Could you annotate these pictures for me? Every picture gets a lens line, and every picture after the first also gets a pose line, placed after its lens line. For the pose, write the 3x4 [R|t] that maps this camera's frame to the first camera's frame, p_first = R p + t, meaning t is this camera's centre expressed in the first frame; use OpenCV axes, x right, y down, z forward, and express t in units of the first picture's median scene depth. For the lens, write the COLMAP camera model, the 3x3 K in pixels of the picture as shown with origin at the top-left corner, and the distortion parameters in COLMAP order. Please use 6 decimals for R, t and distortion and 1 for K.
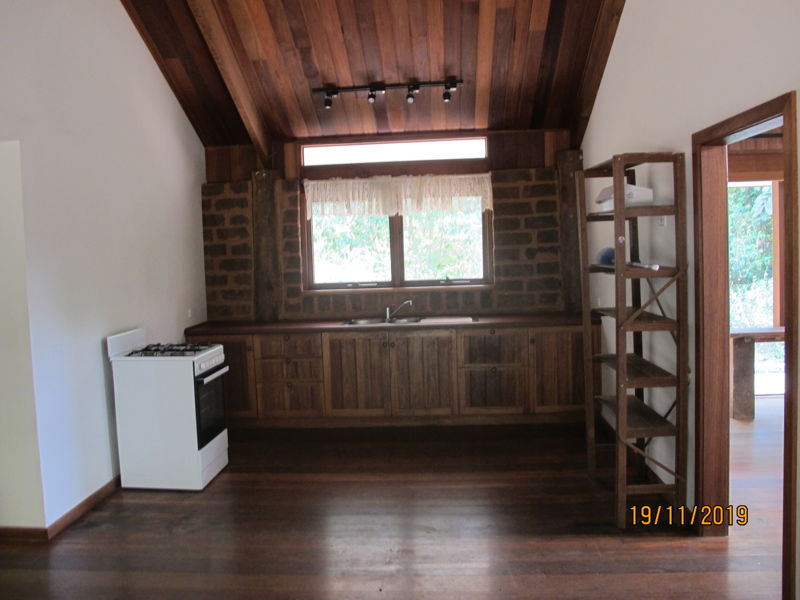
lens RADIAL K [[687.5, 0, 400.0], [0, 687.5, 300.0], [0, 0, 1]] dist [-0.174992, 0.123944]
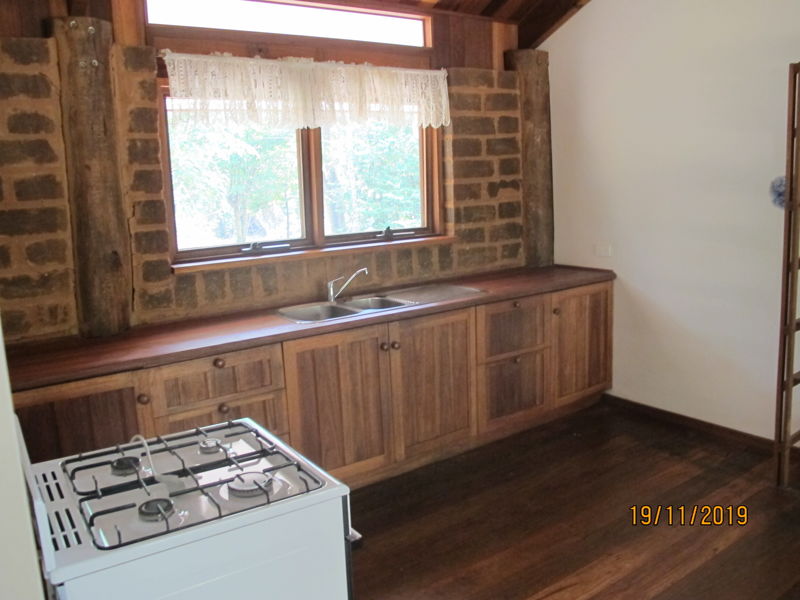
lens RADIAL K [[687.5, 0, 400.0], [0, 687.5, 300.0], [0, 0, 1]] dist [-0.174992, 0.123944]
pose [[0.756678, -0.108046, 0.644798, -0.353193], [0.056636, 0.993375, 0.099993, -0.029873], [-0.651330, -0.039144, 0.757784, 0.509477]]
